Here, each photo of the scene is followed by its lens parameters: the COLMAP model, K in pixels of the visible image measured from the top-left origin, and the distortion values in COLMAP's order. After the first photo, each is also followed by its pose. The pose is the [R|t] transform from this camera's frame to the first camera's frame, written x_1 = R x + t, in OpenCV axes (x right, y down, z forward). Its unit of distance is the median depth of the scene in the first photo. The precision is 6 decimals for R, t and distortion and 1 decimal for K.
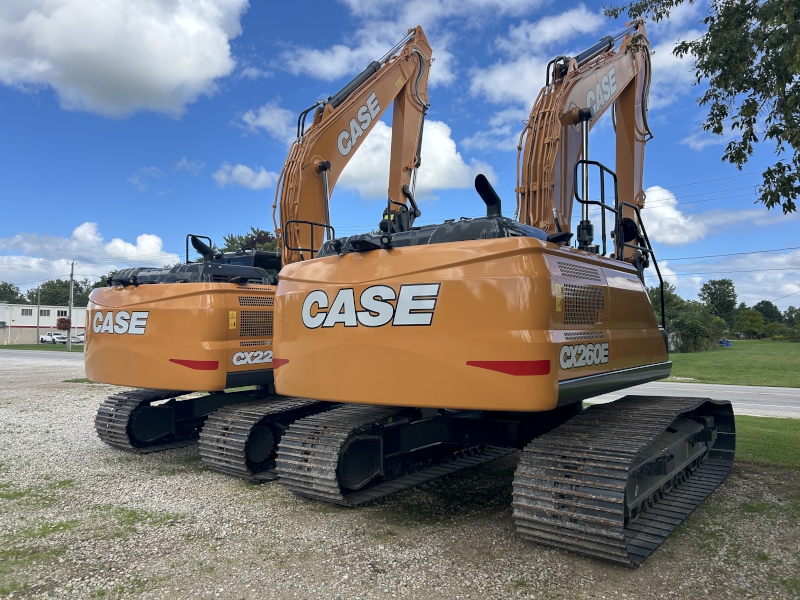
lens RADIAL K [[603.3, 0, 396.0], [0, 603.3, 298.9], [0, 0, 1]] dist [0.041034, -0.045068]
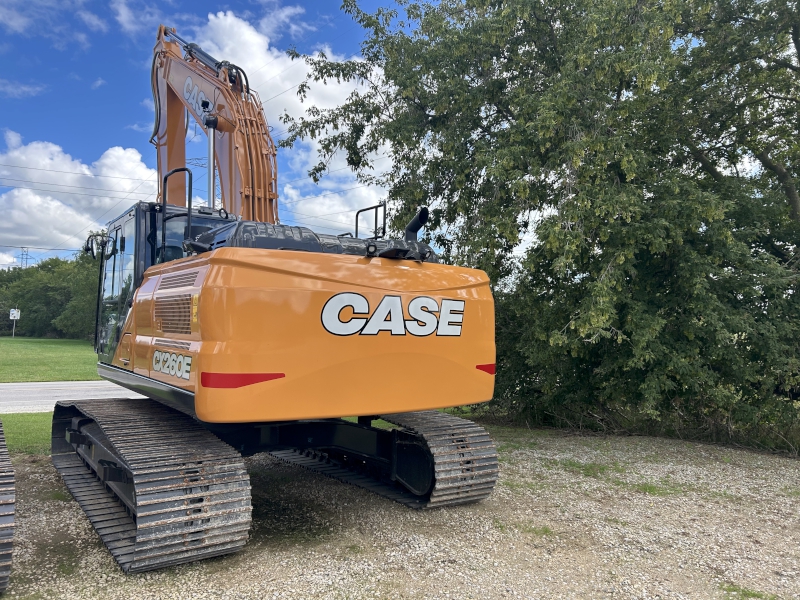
lens RADIAL K [[603.3, 0, 396.0], [0, 603.3, 298.9], [0, 0, 1]] dist [0.041034, -0.045068]
pose [[0.290208, 0.066845, 0.954626, -0.998579], [-0.077340, 0.995933, -0.046226, 0.032435], [-0.953833, -0.060416, 0.294198, 0.709585]]
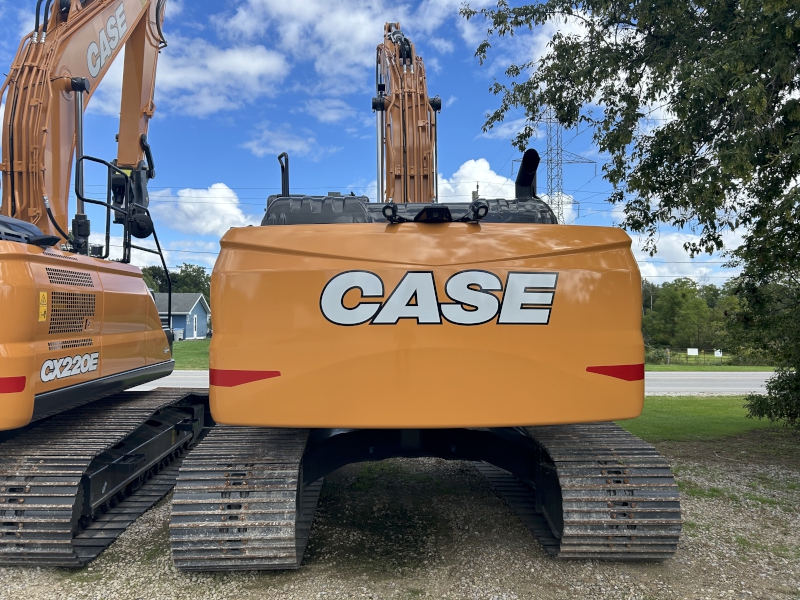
lens RADIAL K [[603.3, 0, 396.0], [0, 603.3, 298.9], [0, 0, 1]] dist [0.041034, -0.045068]
pose [[0.764820, 0.034980, 0.643293, -0.568993], [-0.044902, 0.998991, -0.000937, 0.017933], [-0.642677, -0.028168, 0.765619, 0.460643]]
